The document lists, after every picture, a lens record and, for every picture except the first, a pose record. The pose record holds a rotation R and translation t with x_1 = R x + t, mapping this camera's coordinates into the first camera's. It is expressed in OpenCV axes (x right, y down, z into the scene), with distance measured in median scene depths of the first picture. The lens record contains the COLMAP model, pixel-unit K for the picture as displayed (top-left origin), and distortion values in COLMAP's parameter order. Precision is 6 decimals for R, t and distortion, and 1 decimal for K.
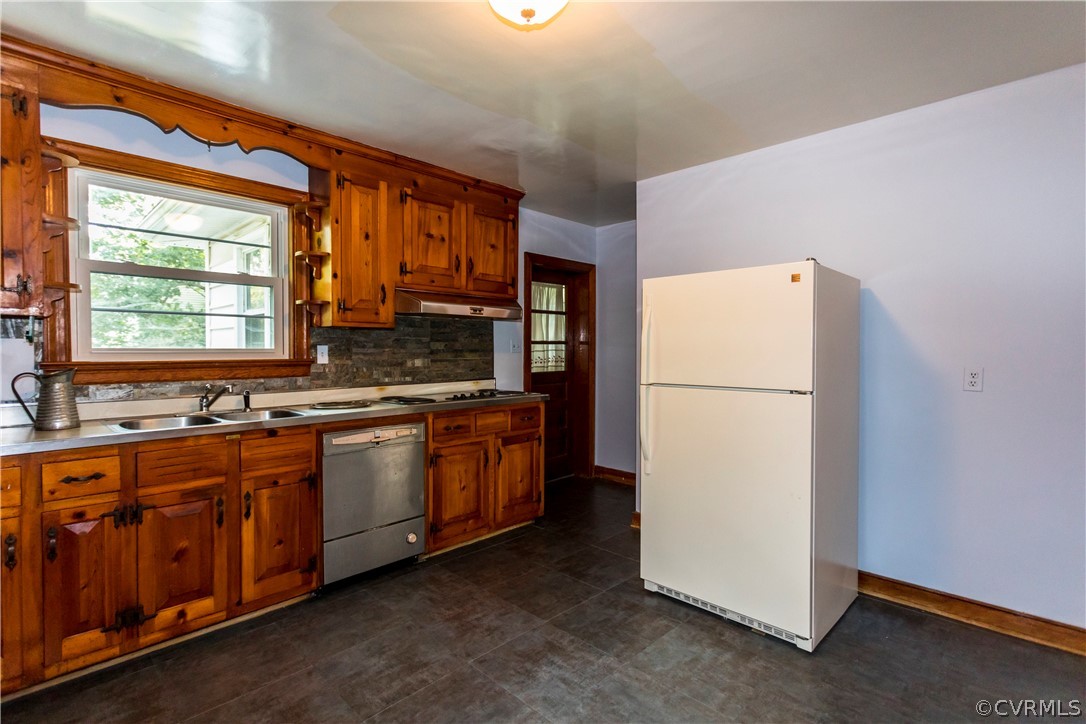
lens RADIAL K [[529.1, 0, 541.9], [0, 529.1, 359.7], [0, 0, 1]] dist [-0.063618, 0.007881]
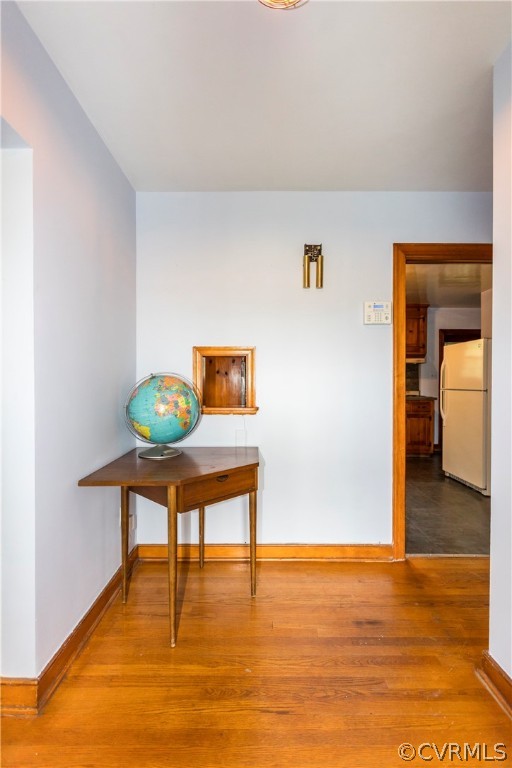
lens RADIAL K [[374.2, 0, 257.1], [0, 374.2, 384.1], [0, 0, 1]] dist [-0.063618, 0.007881]
pose [[0.713064, -0.000613, -0.701099, 0.542002], [-0.007275, 0.999939, -0.008273, 0.027963], [0.701061, 0.011000, 0.713016, -0.585168]]
